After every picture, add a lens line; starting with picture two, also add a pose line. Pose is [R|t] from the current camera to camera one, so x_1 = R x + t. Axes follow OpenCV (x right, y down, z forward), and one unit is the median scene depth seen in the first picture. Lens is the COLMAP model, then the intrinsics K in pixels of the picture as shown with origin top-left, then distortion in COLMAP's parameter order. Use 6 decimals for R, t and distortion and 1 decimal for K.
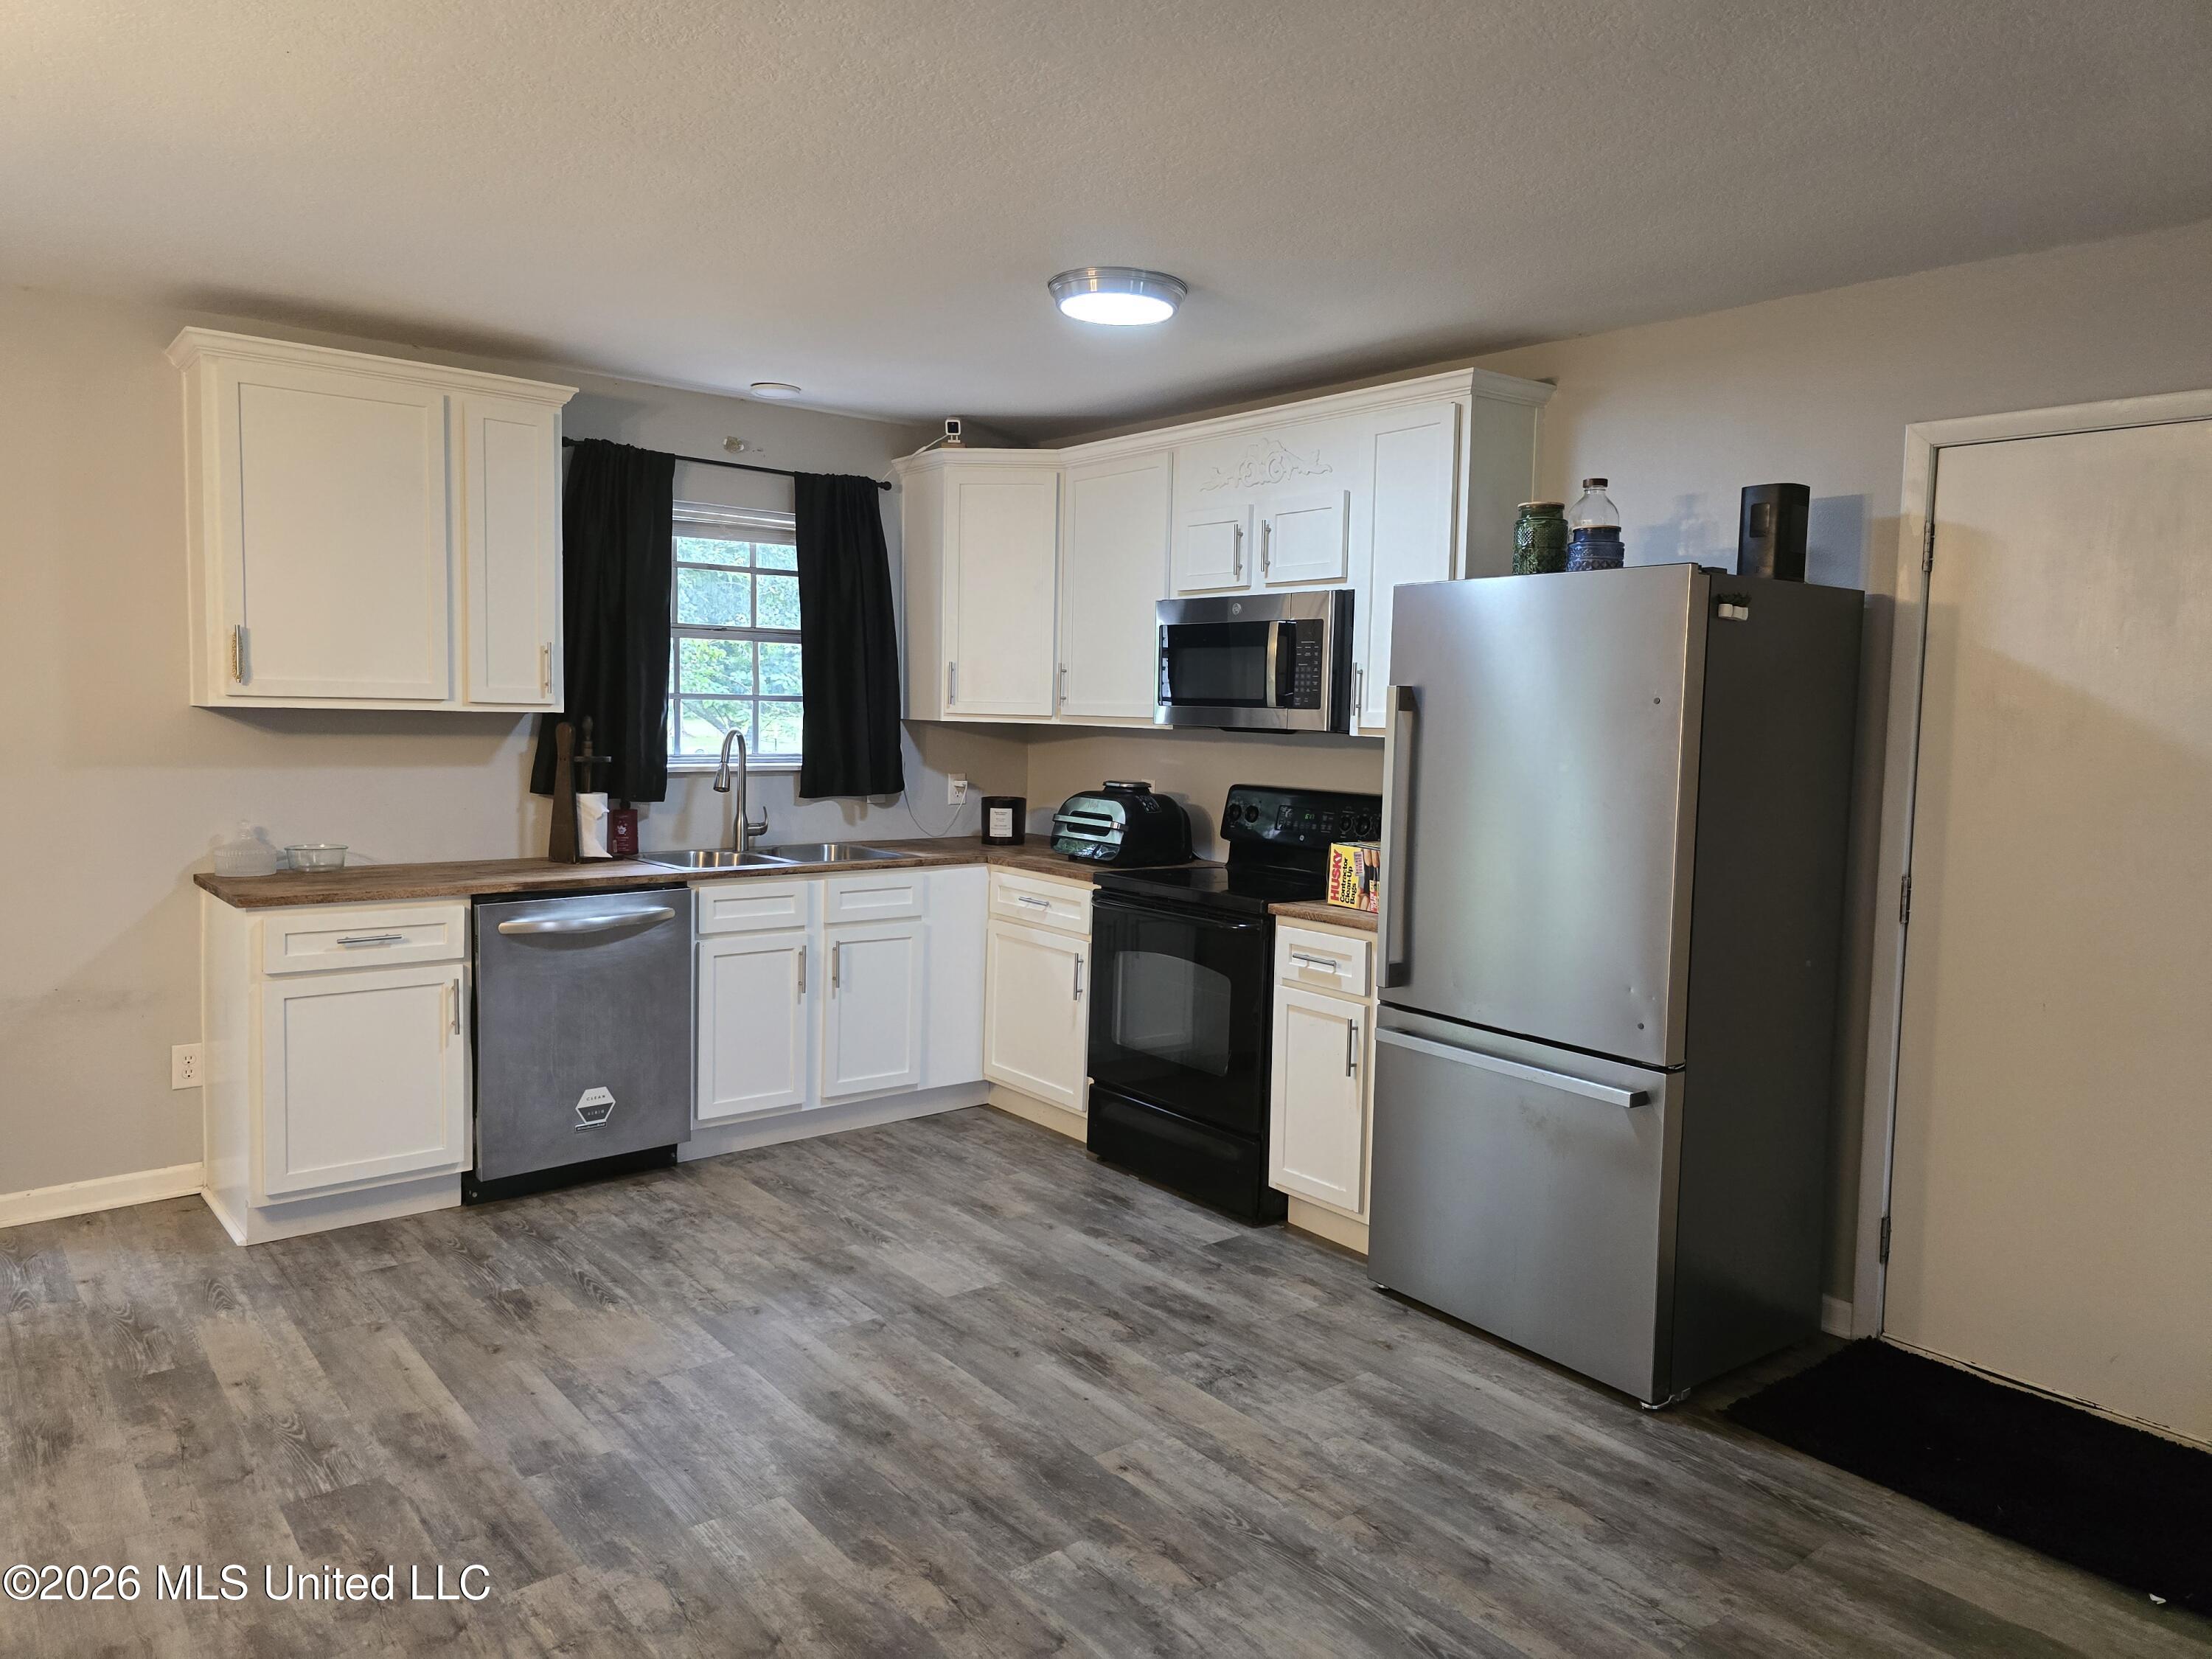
lens RADIAL K [[1483.6, 0, 1115.5], [0, 1483.6, 808.9], [0, 0, 1]] dist [0.058545, -0.050381]
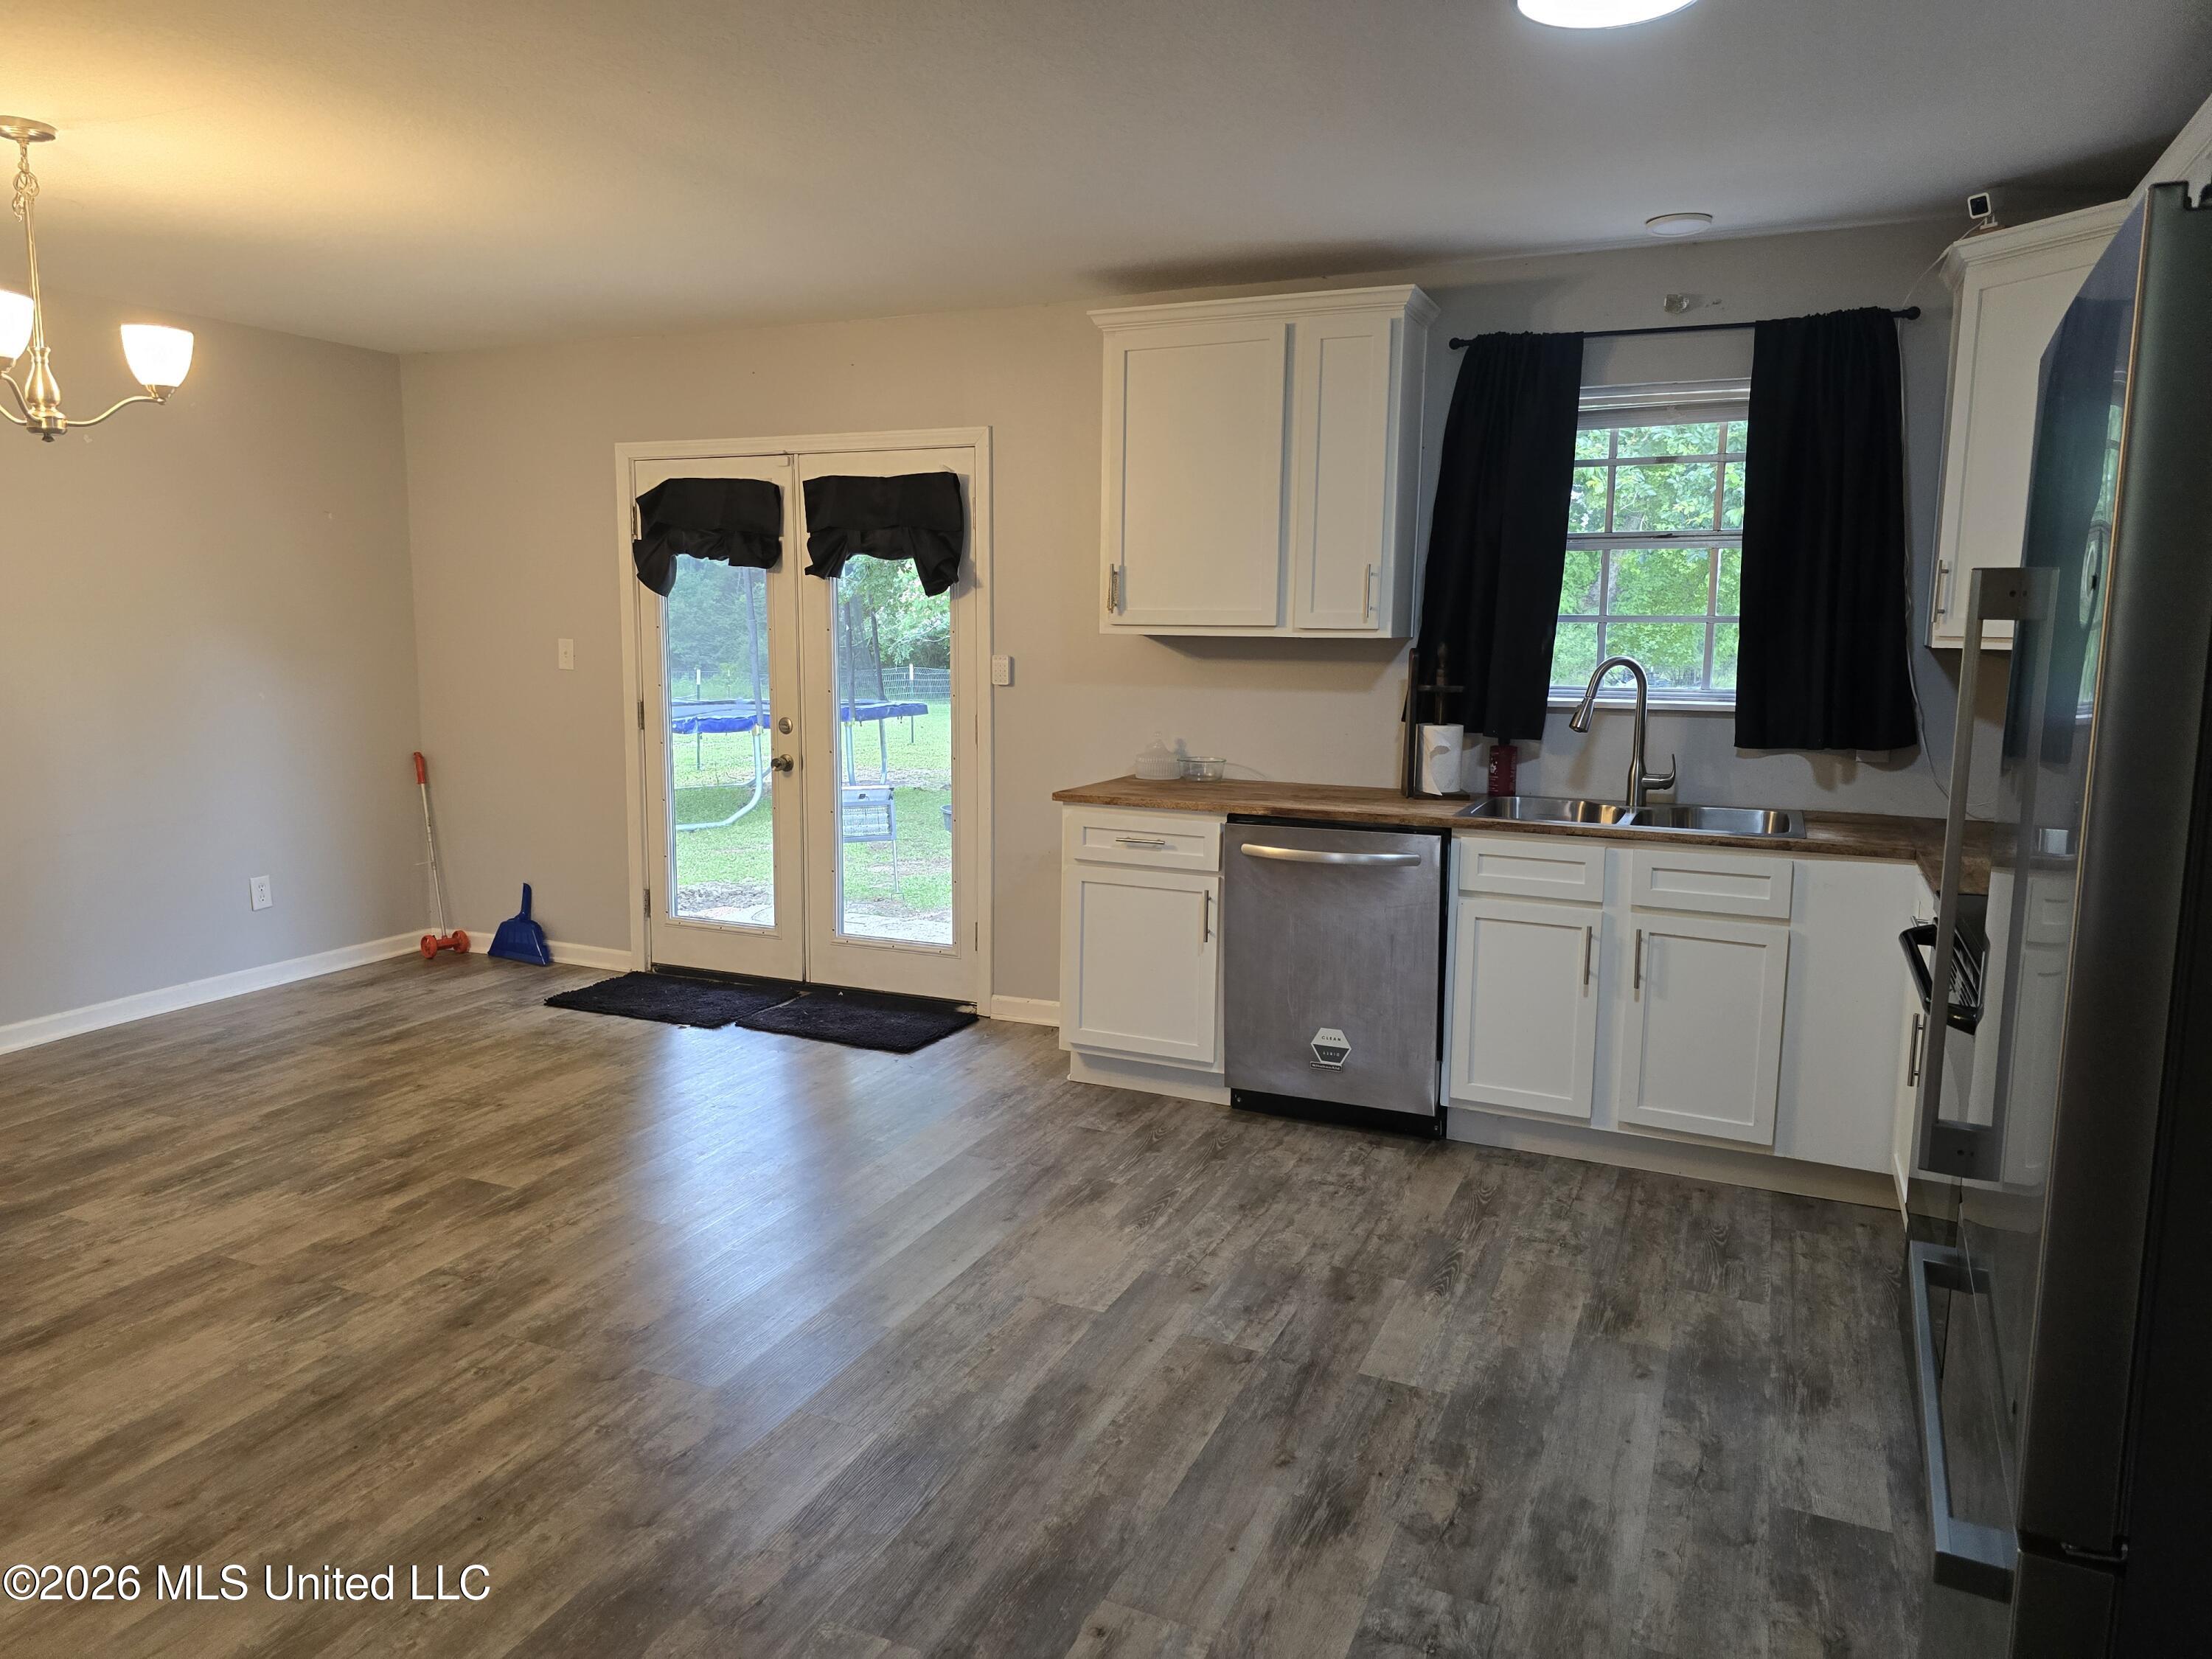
lens RADIAL K [[1483.6, 0, 1091.0], [0, 1483.6, 811.4], [0, 0, 1]] dist [0.058545, -0.050381]
pose [[0.442388, 0.103221, -0.890864, 0.421274], [-0.063583, 0.994465, 0.083650, -0.022811], [0.894567, 0.019638, 0.446502, 0.430342]]
